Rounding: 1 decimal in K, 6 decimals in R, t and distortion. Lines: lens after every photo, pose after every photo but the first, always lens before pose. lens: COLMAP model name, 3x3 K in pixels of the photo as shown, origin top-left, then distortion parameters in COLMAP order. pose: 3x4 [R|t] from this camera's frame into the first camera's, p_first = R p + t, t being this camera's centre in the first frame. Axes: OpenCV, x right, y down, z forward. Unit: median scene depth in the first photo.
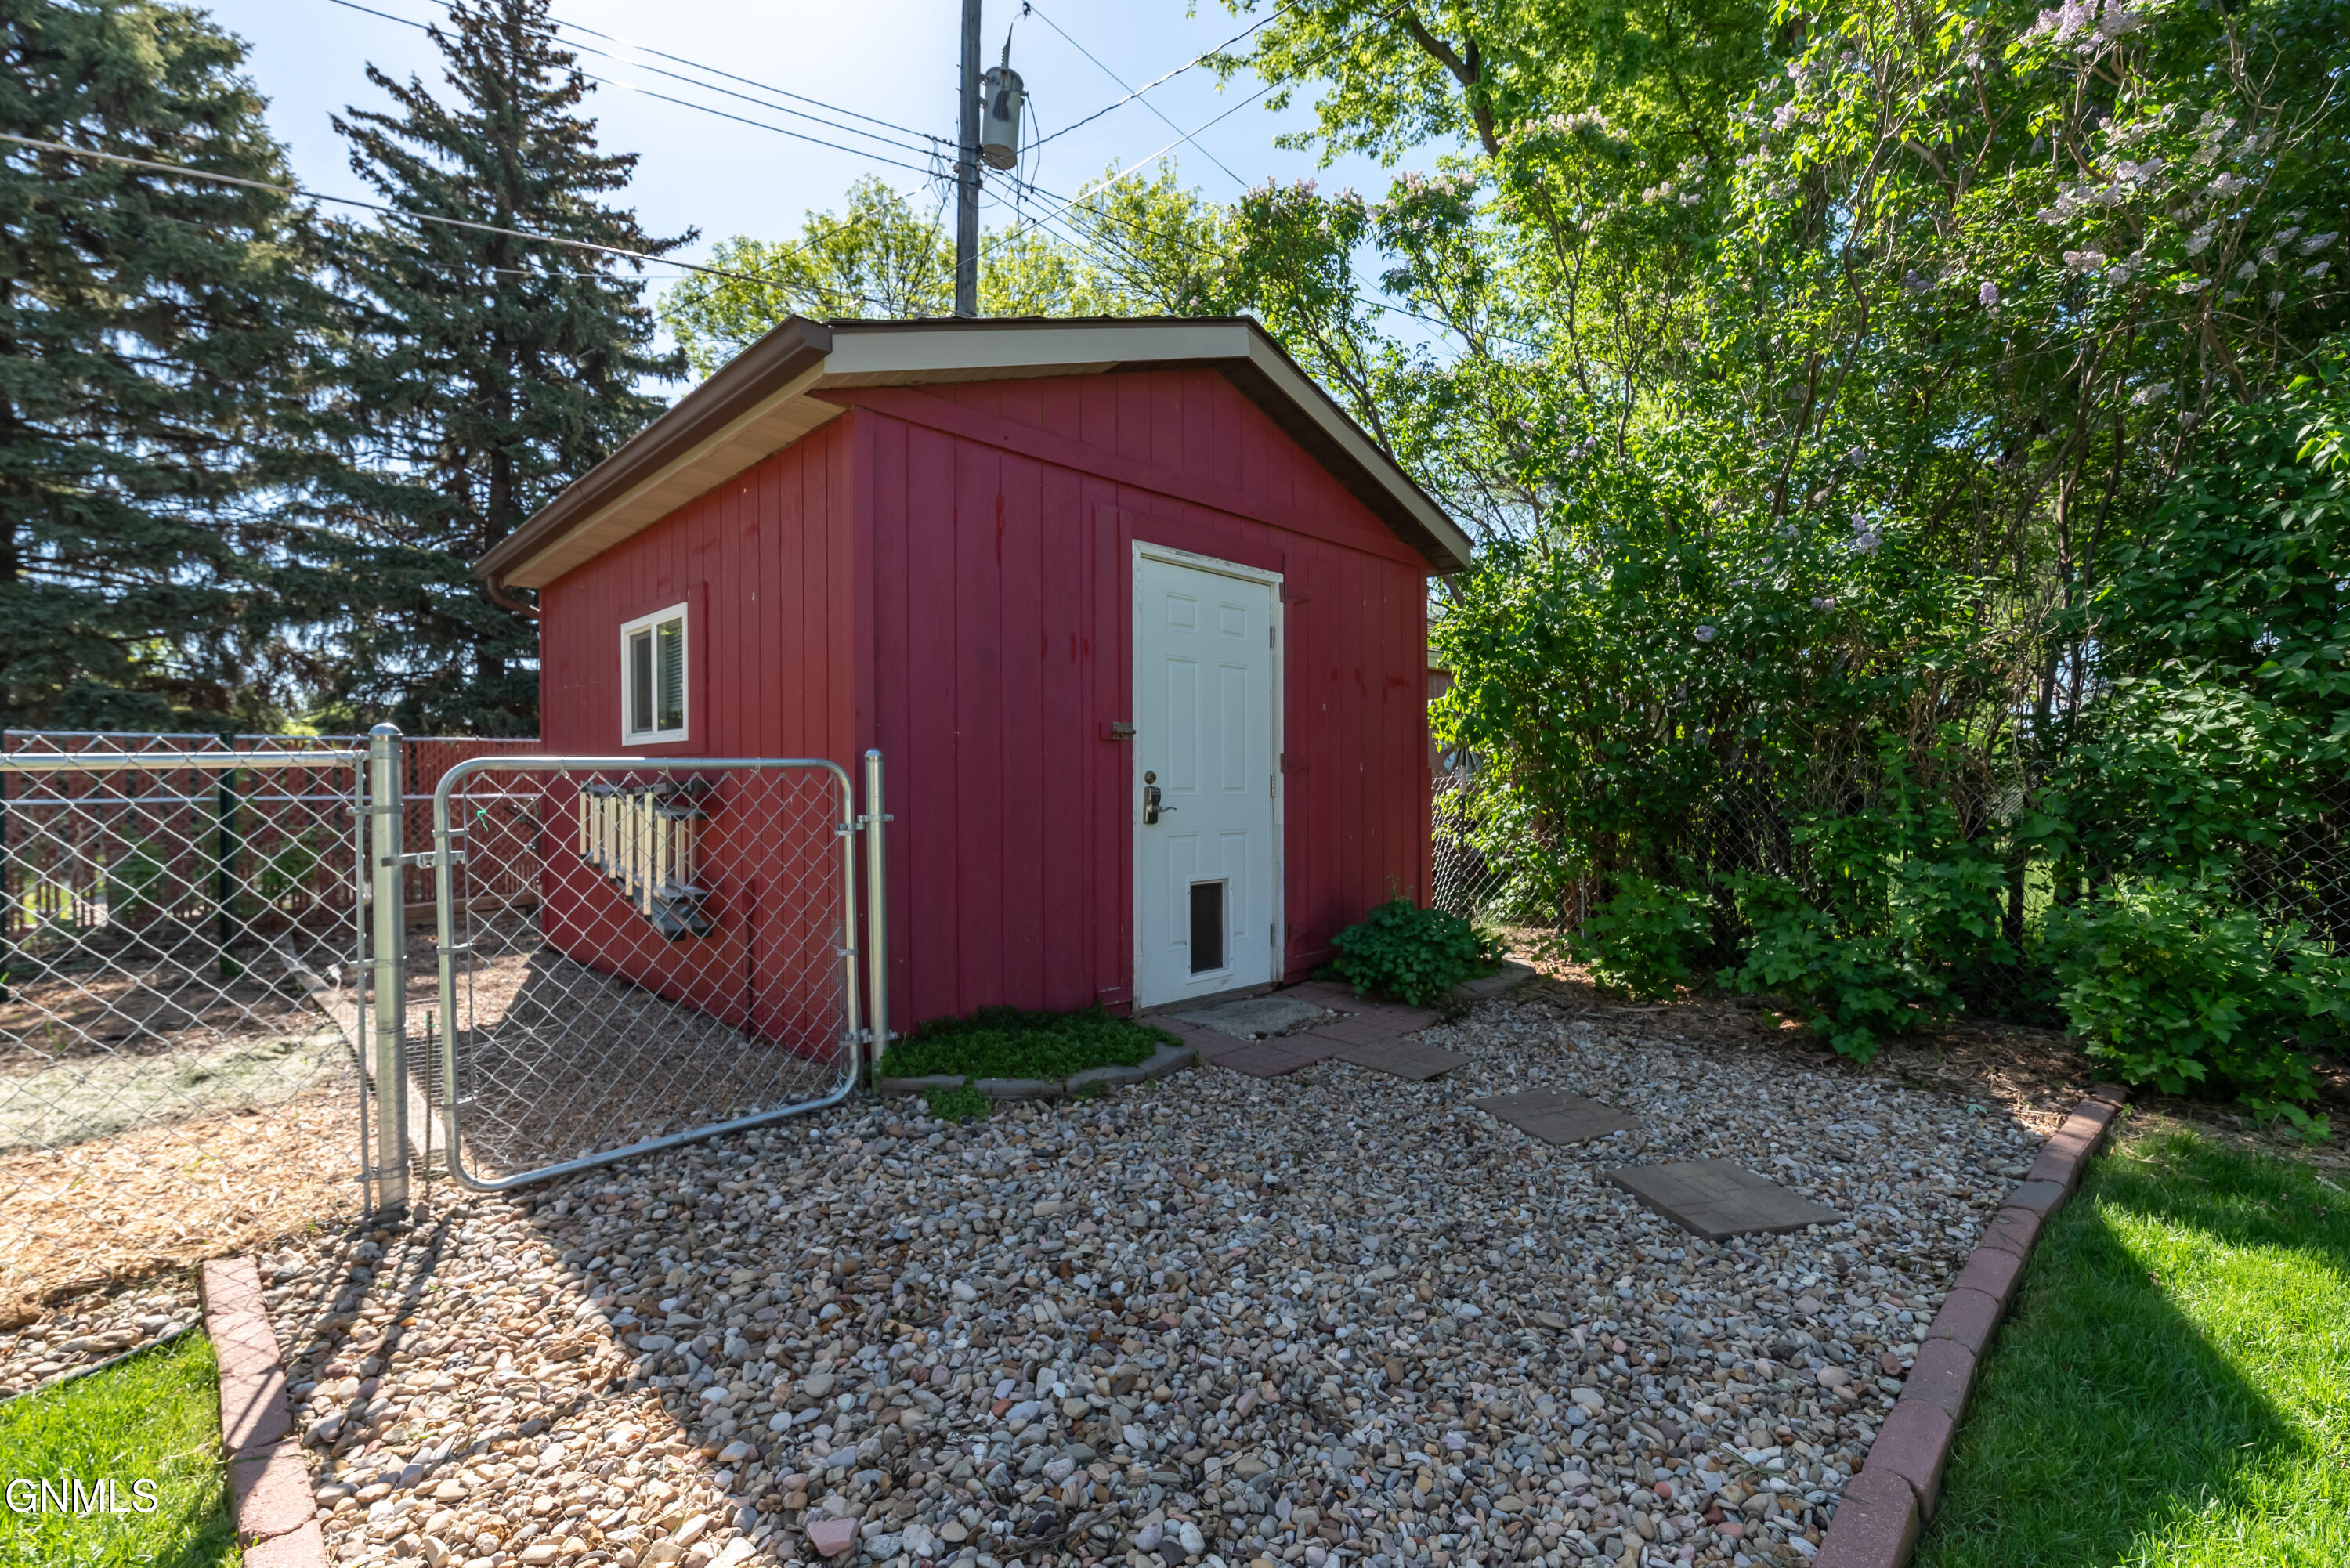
lens RADIAL K [[1006.1, 0, 1174.6], [0, 1006.1, 788.3], [0, 0, 1]] dist [0.001182, -0.000426]
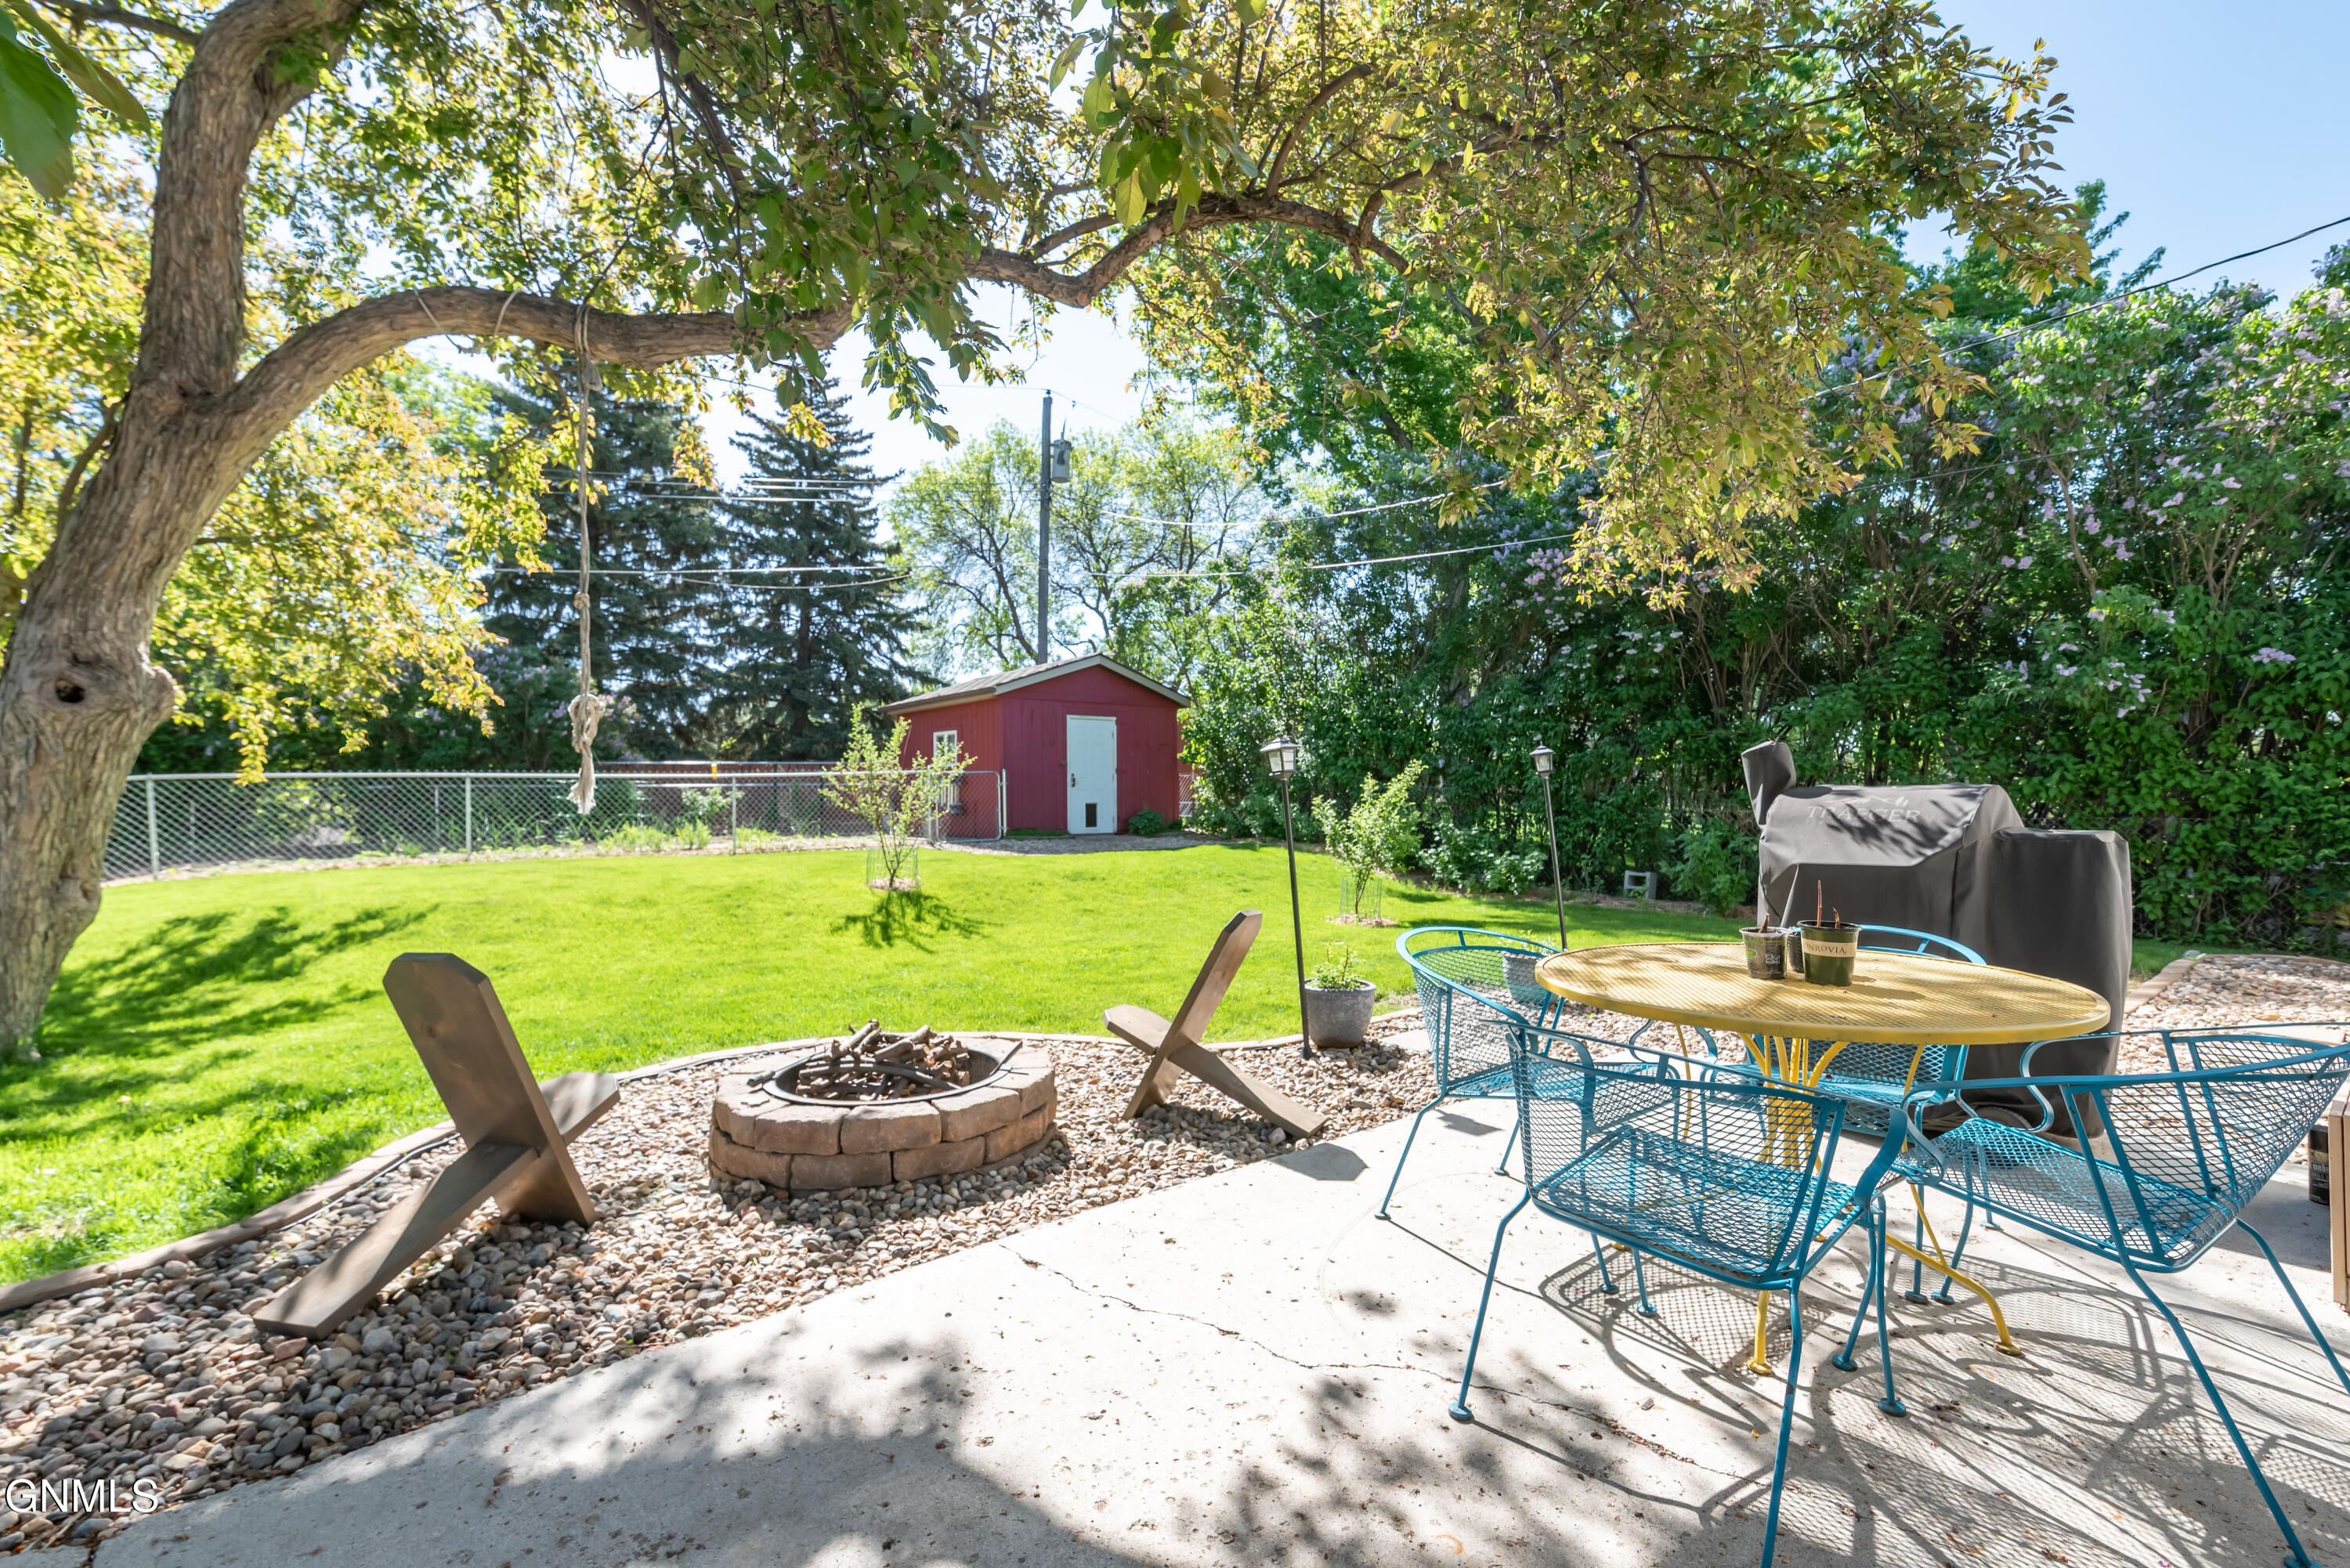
lens RADIAL K [[1006.1, 0, 1172.1], [0, 1006.1, 780.7], [0, 0, 1]] dist [0.001182, -0.000426]
pose [[0.993144, -0.002673, -0.116865, 0.588696], [0.001242, 0.999923, -0.012316, 0.044402], [0.116889, 0.012086, 0.993071, -2.048134]]
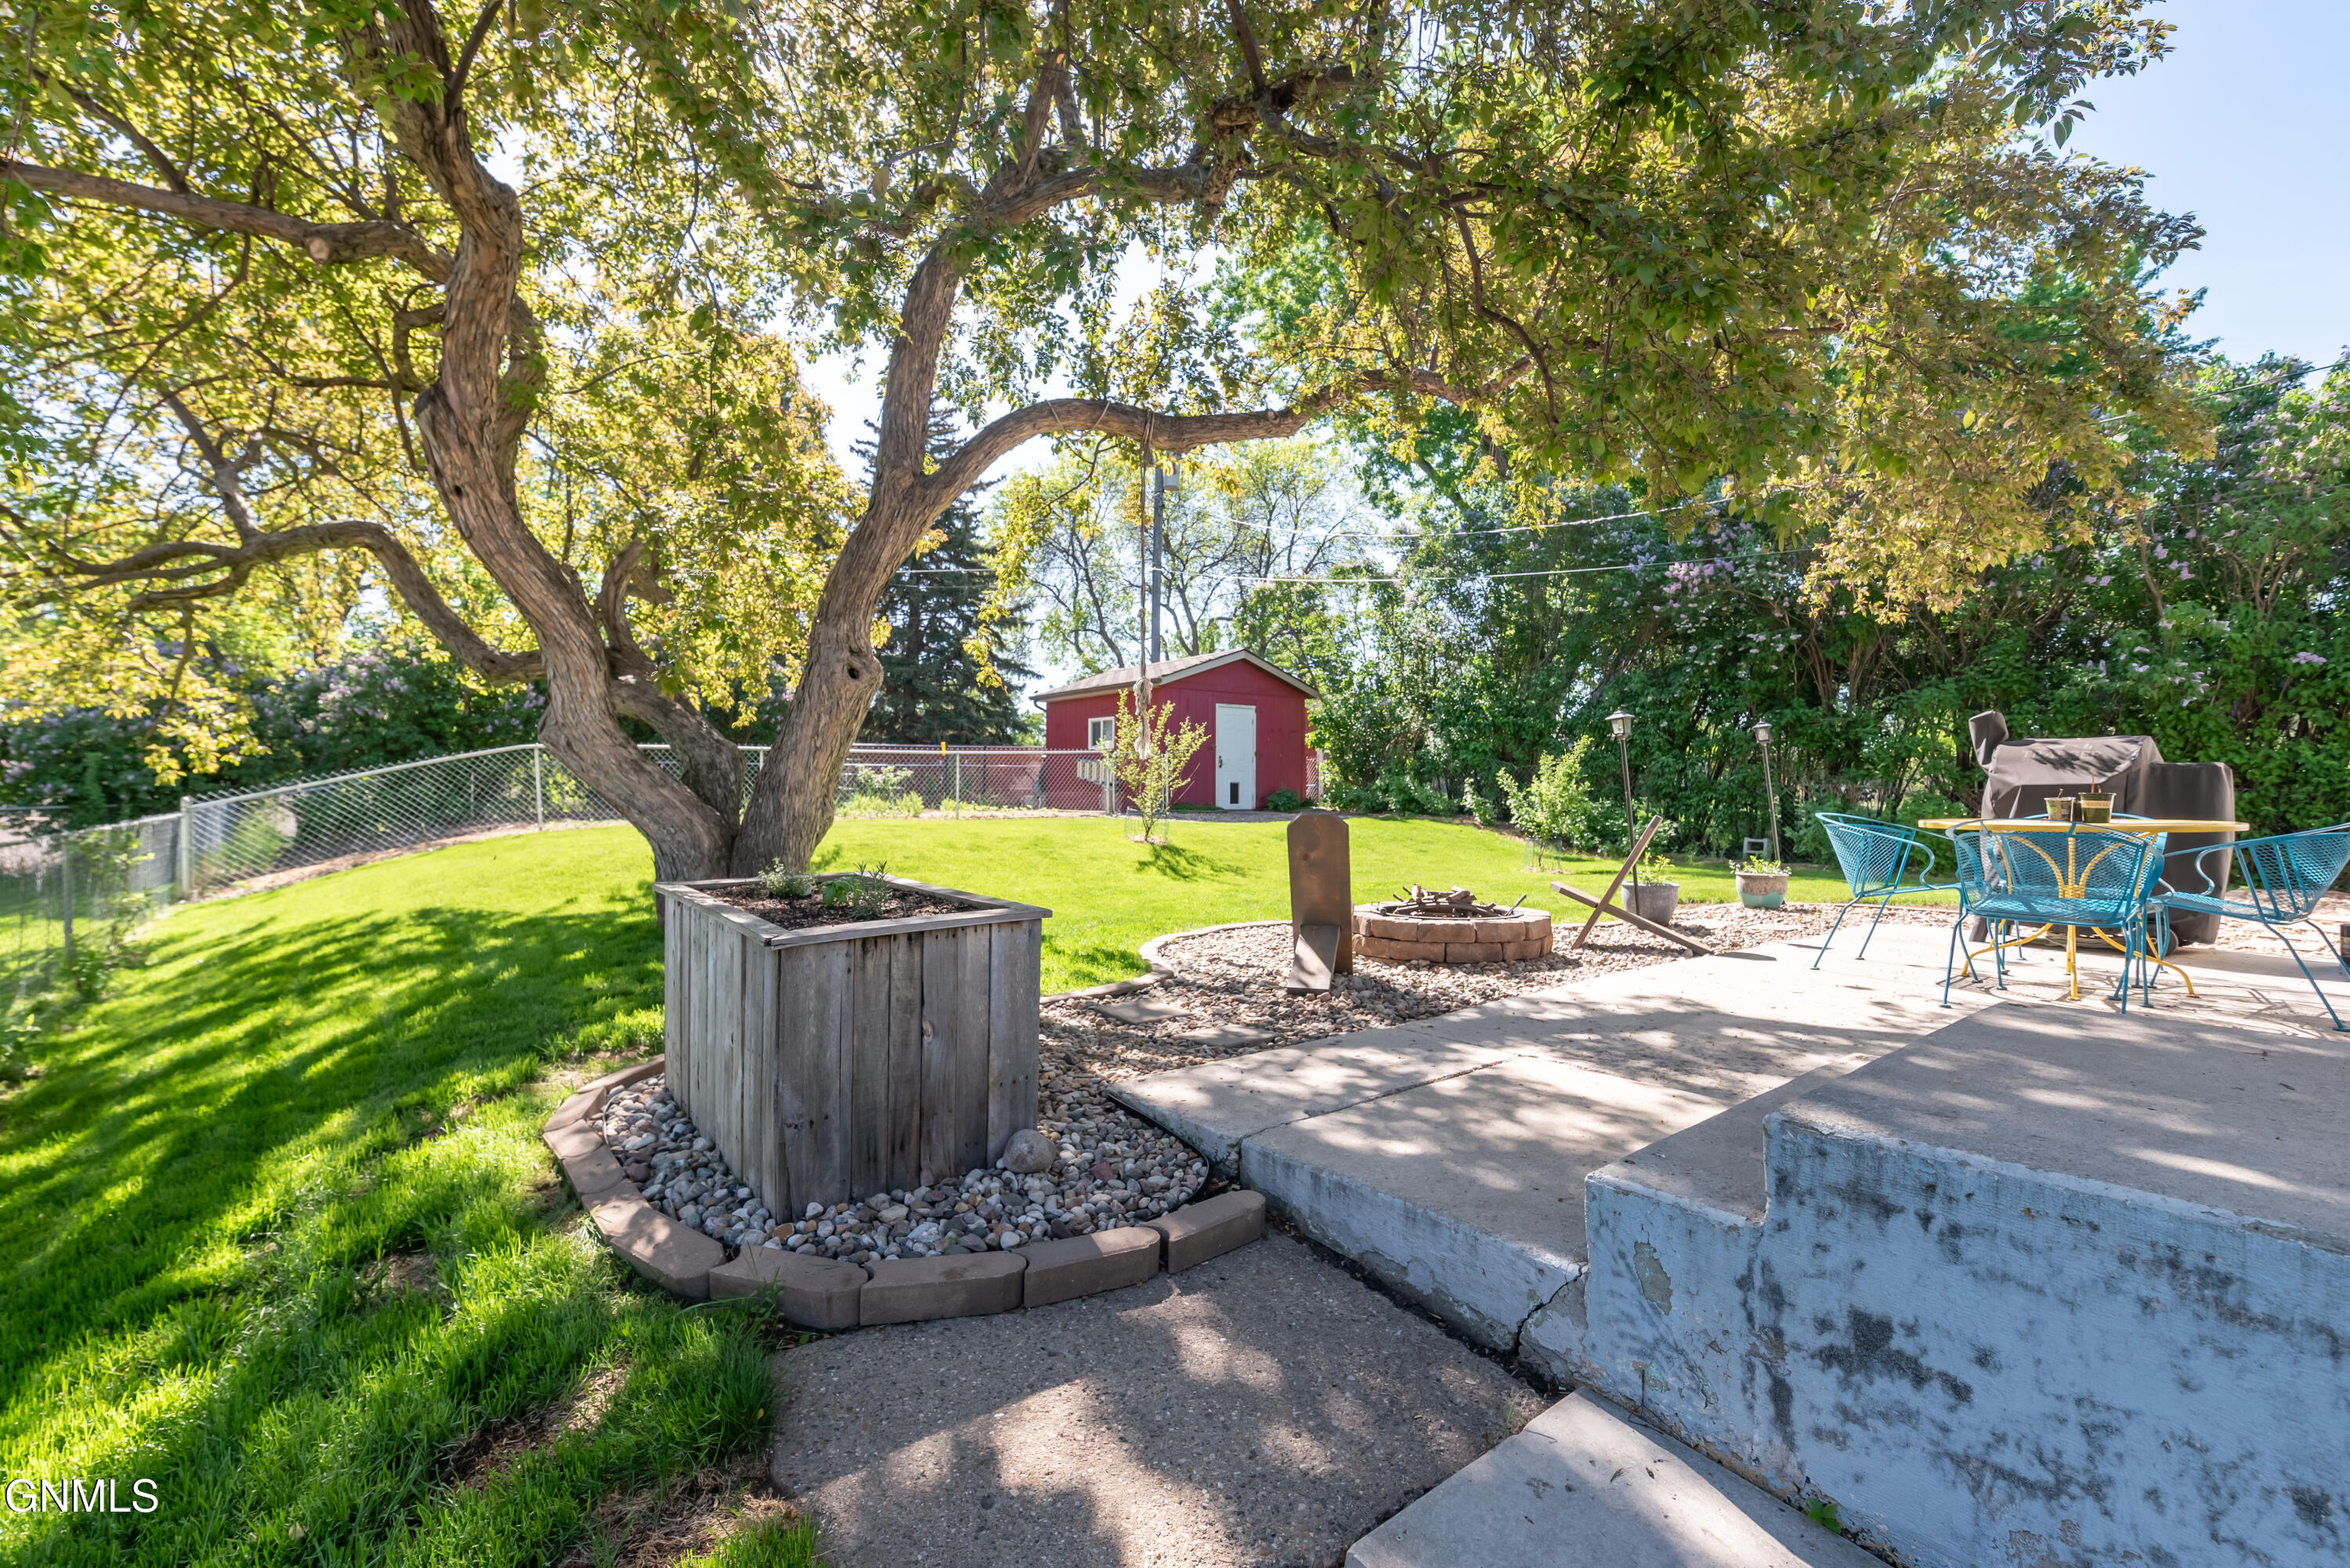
lens RADIAL K [[1006.1, 0, 1173.7], [0, 1006.1, 775.3], [0, 0, 1]] dist [0.001182, -0.000426]
pose [[0.991901, 0.004494, -0.126930, 0.239324], [-0.006079, 0.999908, -0.012098, 0.089266], [0.126864, 0.012772, 0.991838, -2.436020]]
